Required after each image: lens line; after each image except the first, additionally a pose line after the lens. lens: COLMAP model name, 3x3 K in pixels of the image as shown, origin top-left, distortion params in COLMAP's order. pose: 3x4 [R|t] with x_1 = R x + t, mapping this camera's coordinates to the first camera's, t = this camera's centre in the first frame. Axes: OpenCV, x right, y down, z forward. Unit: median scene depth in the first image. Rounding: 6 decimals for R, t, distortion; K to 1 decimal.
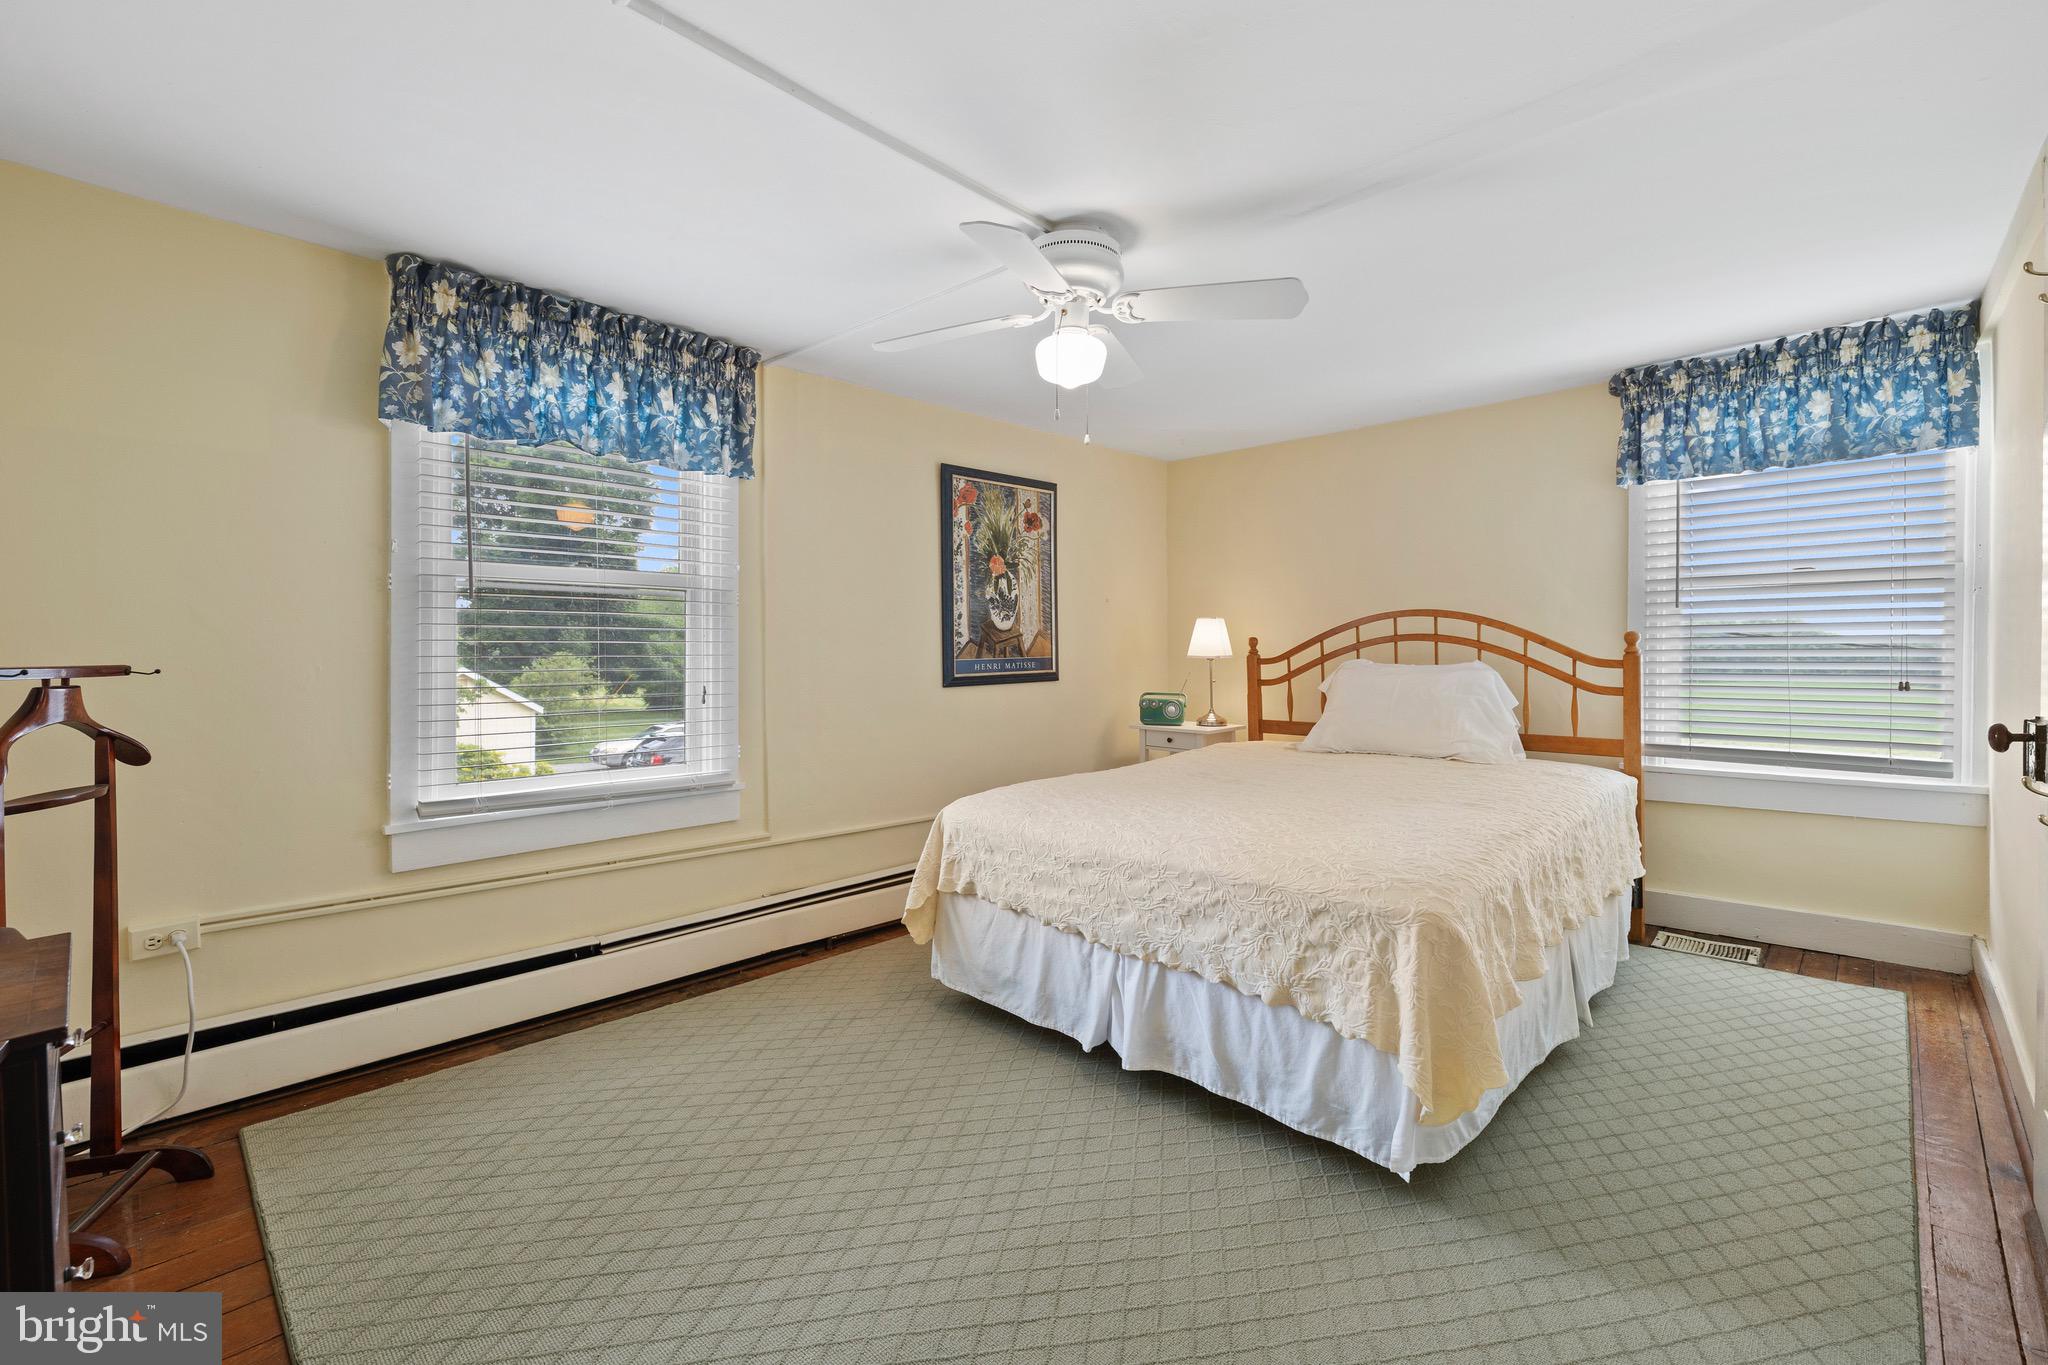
lens RADIAL K [[869.9, 0, 1015.6], [0, 869.9, 672.2], [0, 0, 1]] dist [0.001188, -0.000226]
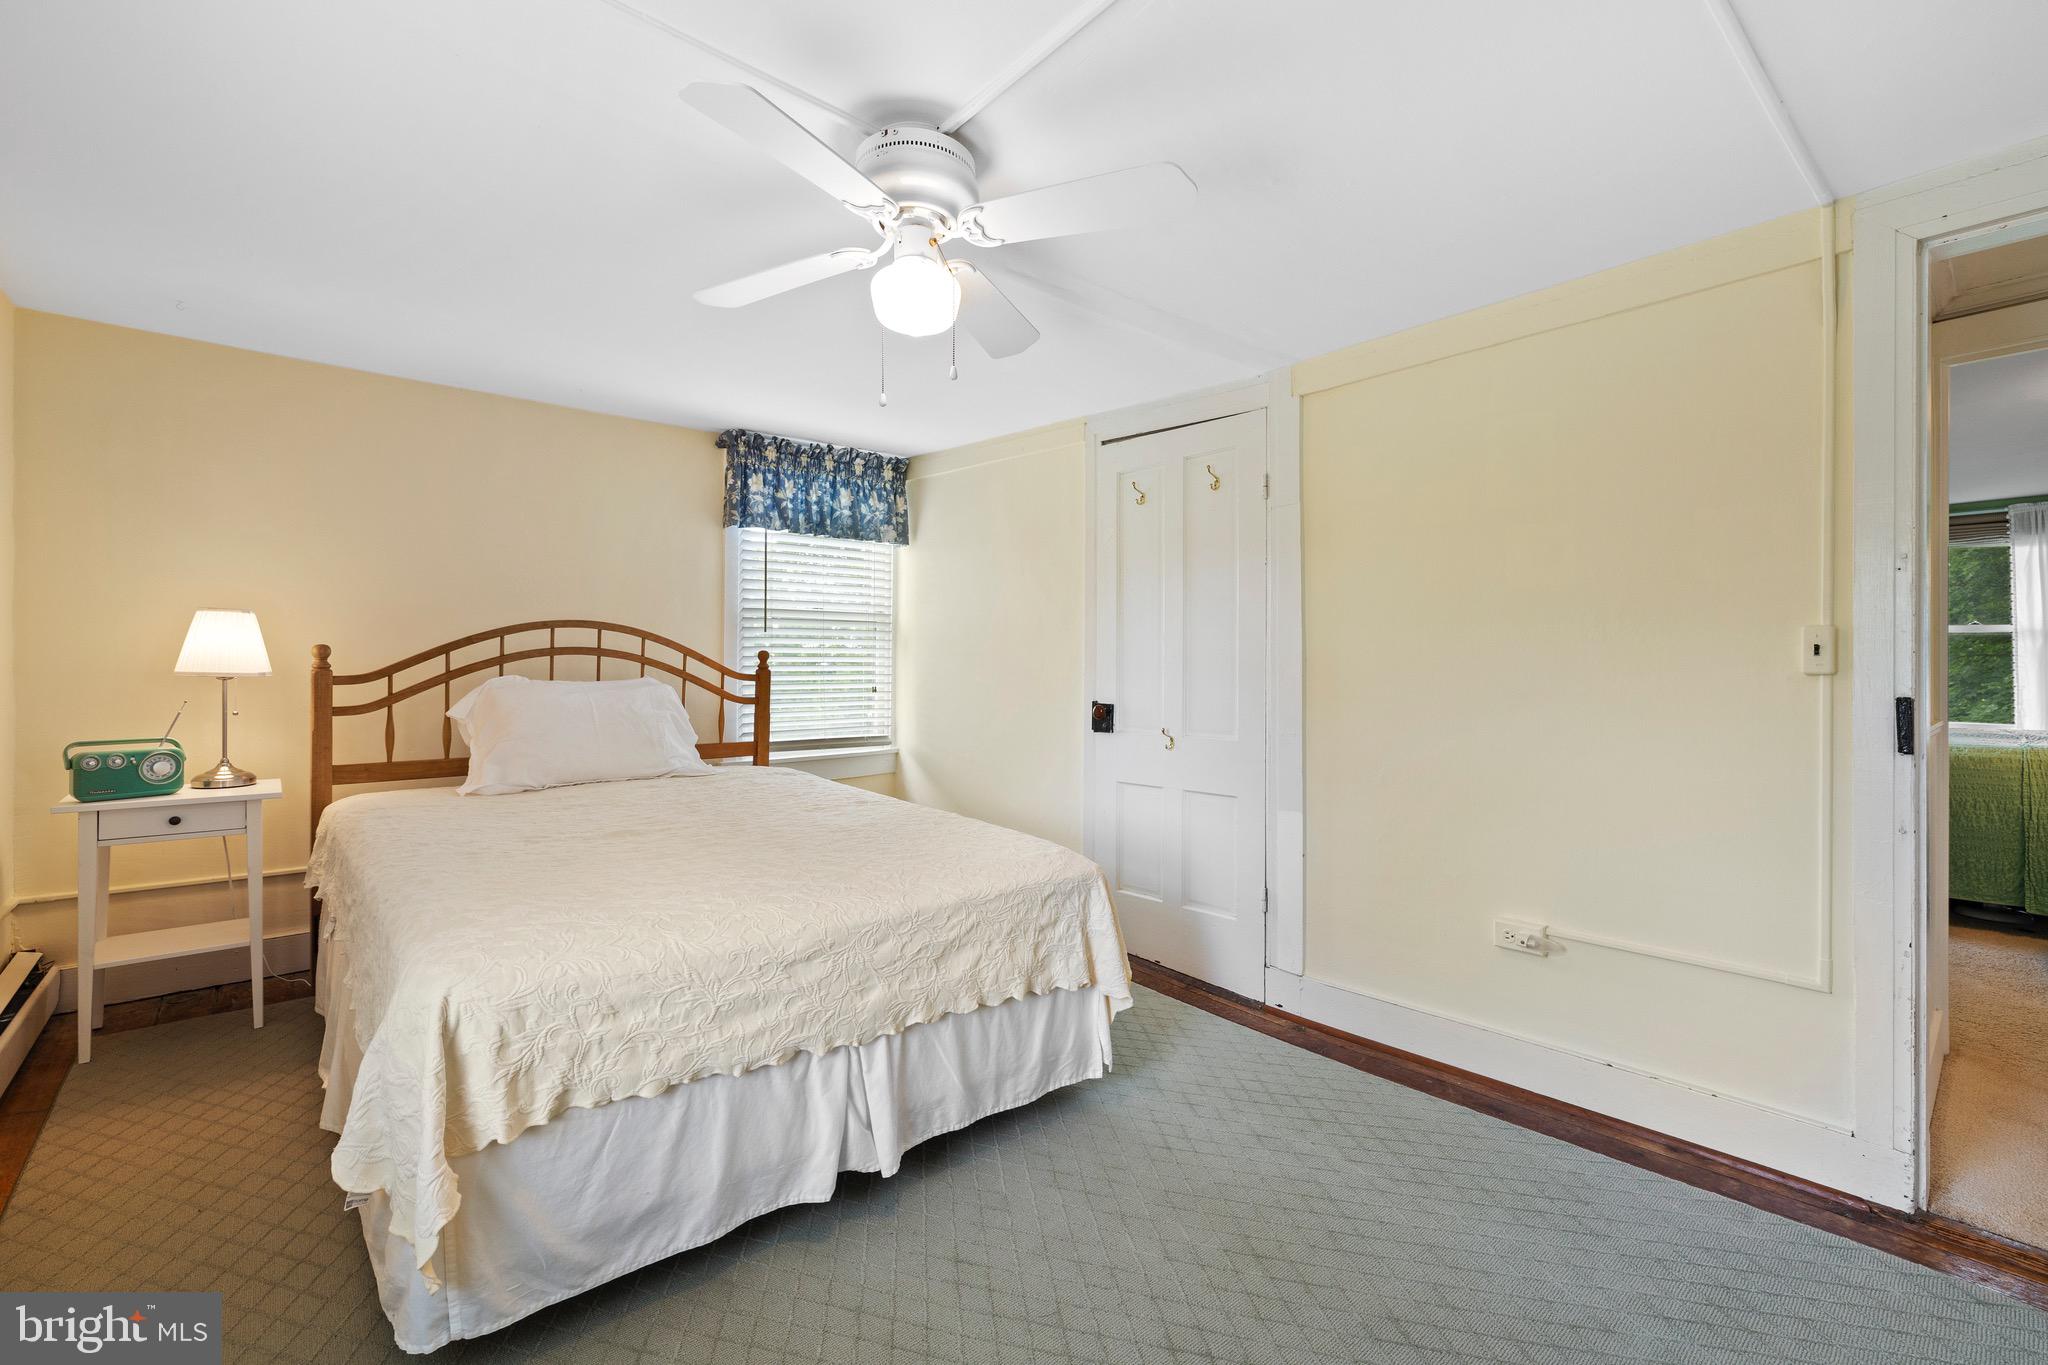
lens RADIAL K [[869.9, 0, 1018.0], [0, 869.9, 667.2], [0, 0, 1]] dist [0.001188, -0.000226]
pose [[0.097240, -0.001005, 0.995260, -0.499429], [0.019201, 0.999815, -0.000867, -0.017057], [-0.995076, 0.019195, 0.097242, 0.576848]]
